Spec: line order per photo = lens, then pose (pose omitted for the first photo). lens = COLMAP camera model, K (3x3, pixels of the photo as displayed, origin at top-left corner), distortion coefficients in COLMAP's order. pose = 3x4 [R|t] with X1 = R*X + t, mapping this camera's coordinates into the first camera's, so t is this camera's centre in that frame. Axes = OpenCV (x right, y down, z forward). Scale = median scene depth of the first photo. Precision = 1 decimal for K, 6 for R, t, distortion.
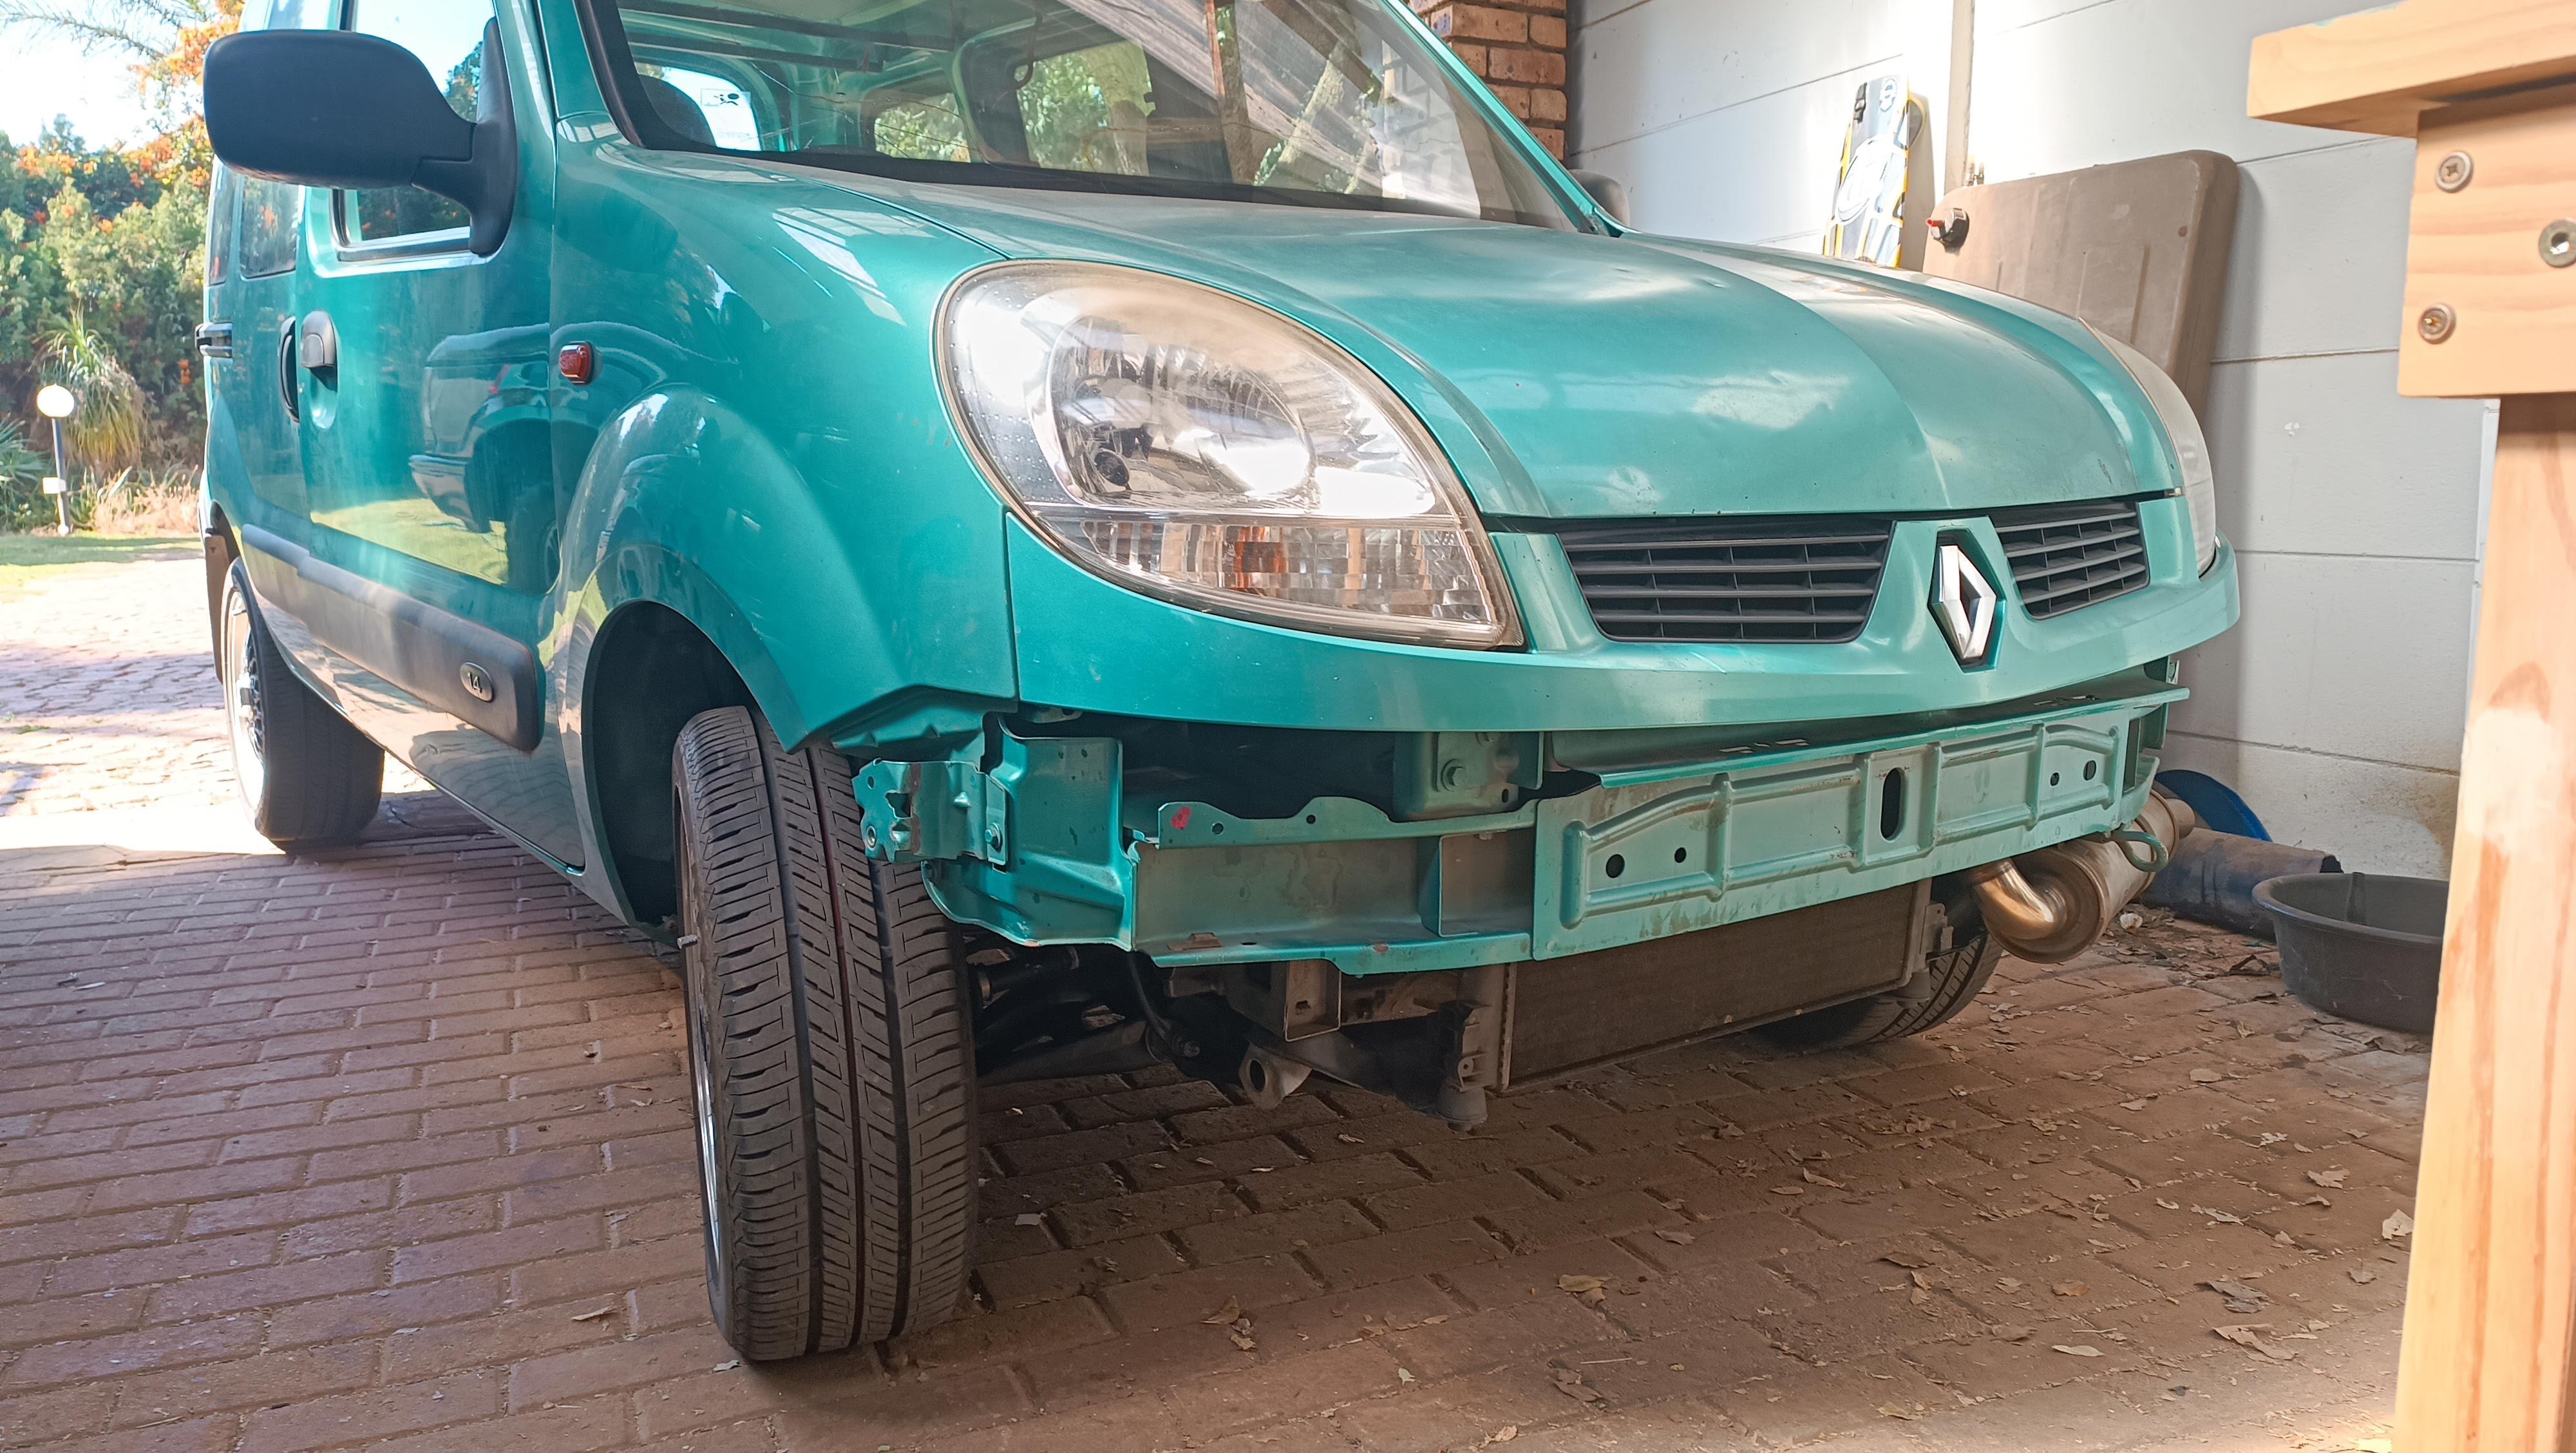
lens RADIAL K [[1984.4, 0, 1296.1], [0, 1984.4, 733.5], [0, 0, 1]] dist [0.023814, -0.028629]
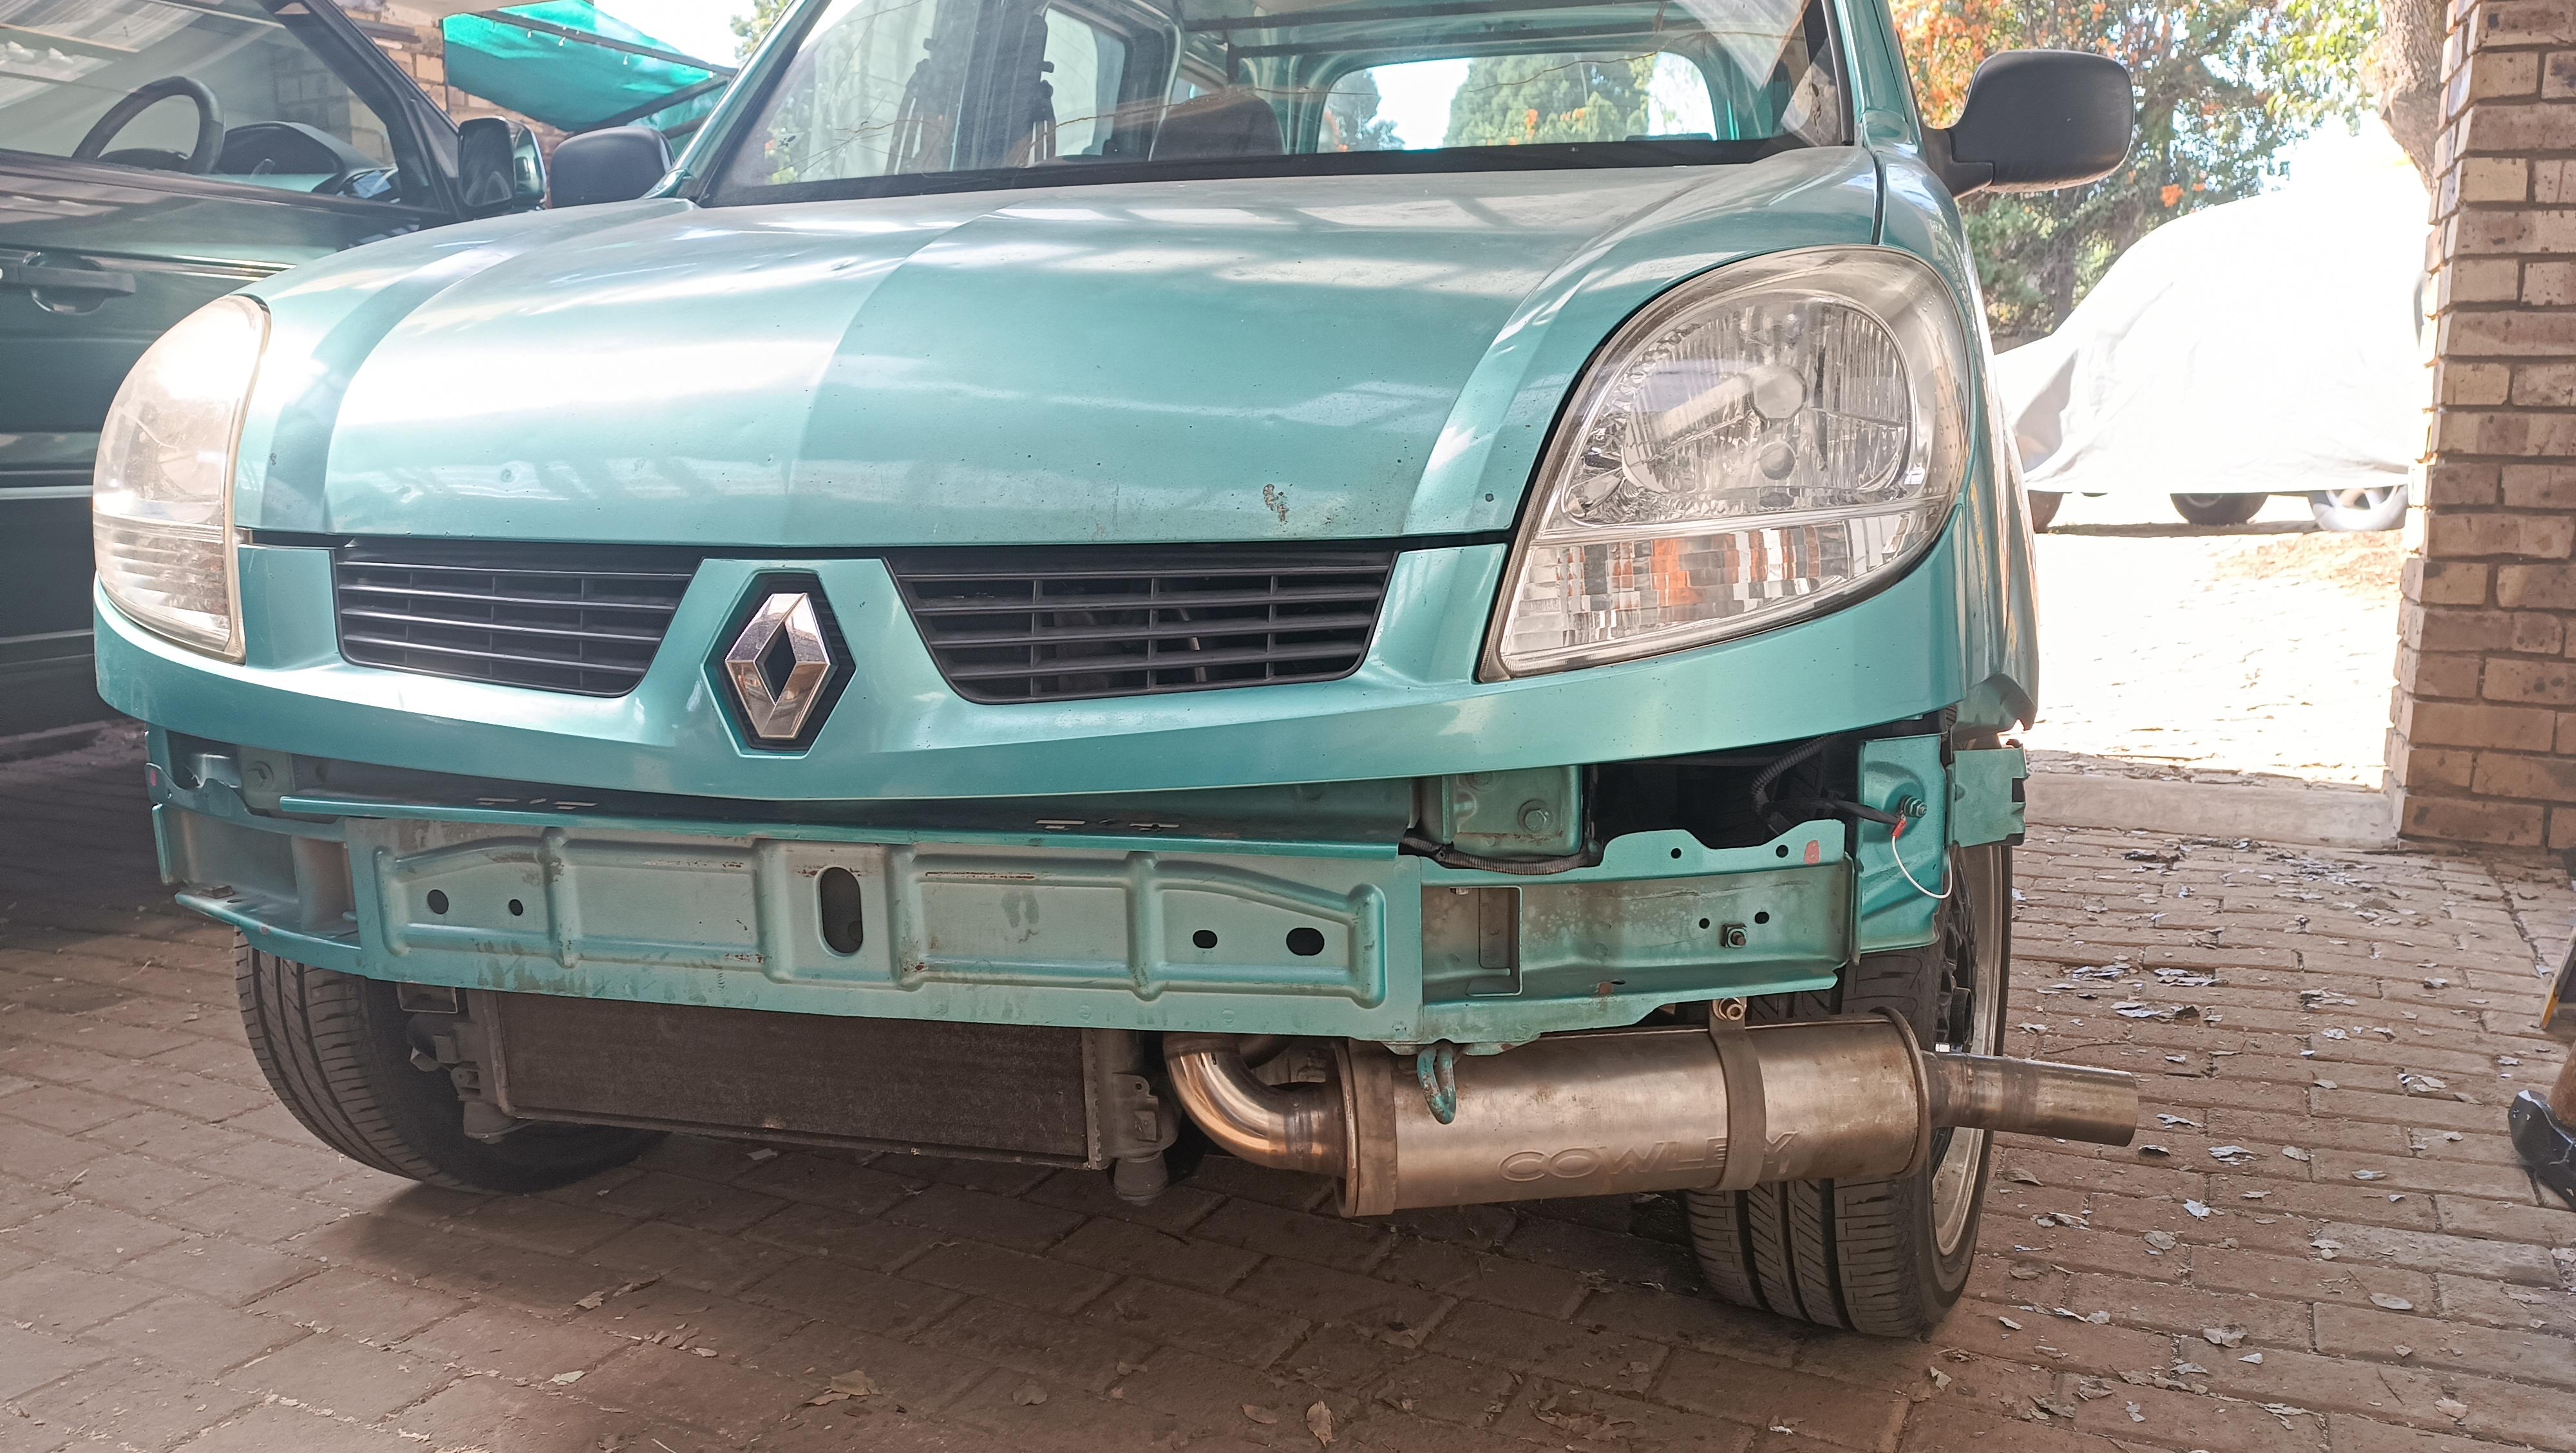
lens RADIAL K [[1984.4, 0, 1296.1], [0, 1984.4, 733.5], [0, 0, 1]] dist [0.023814, -0.028629]
pose [[0.610198, 0.136018, -0.780485, 1.062936], [-0.098232, 0.990539, 0.095825, -0.134048], [0.786135, 0.018196, 0.617786, 0.682004]]
